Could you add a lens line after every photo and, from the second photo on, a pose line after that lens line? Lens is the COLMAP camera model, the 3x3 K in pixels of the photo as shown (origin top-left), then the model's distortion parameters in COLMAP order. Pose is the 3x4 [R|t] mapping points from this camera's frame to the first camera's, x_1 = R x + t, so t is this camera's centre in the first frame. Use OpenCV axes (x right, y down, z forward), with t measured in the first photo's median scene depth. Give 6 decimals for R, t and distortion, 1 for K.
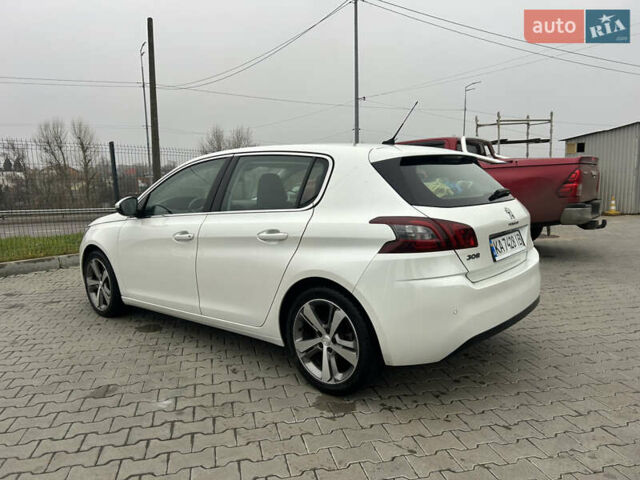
lens RADIAL K [[472.7, 0, 320.0], [0, 472.7, 240.0], [0, 0, 1]] dist [0.078771, -0.091121]
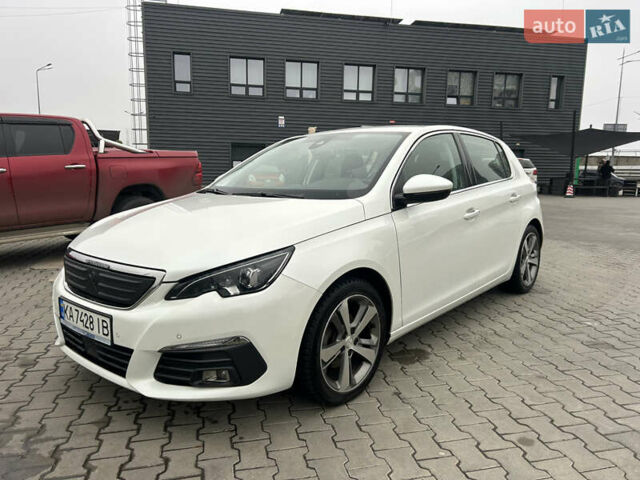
lens RADIAL K [[472.7, 0, 320.0], [0, 472.7, 240.0], [0, 0, 1]] dist [0.078771, -0.091121]
pose [[0.029844, -0.131198, 0.990907, -1.472030], [0.140238, 0.982093, 0.125807, -0.138951], [-0.989668, 0.135208, 0.047709, 1.490631]]
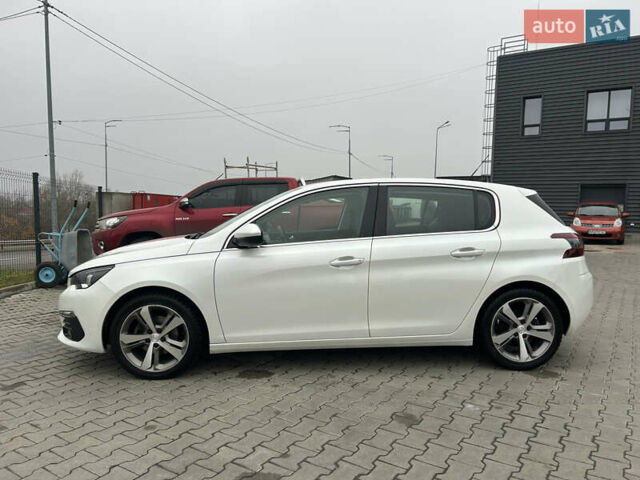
lens RADIAL K [[472.7, 0, 320.0], [0, 472.7, 240.0], [0, 0, 1]] dist [0.078771, -0.091121]
pose [[0.726442, -0.020057, 0.686935, -1.198541], [0.075420, 0.995863, -0.050681, -0.008318], [-0.683077, 0.088625, 0.724949, 0.371876]]
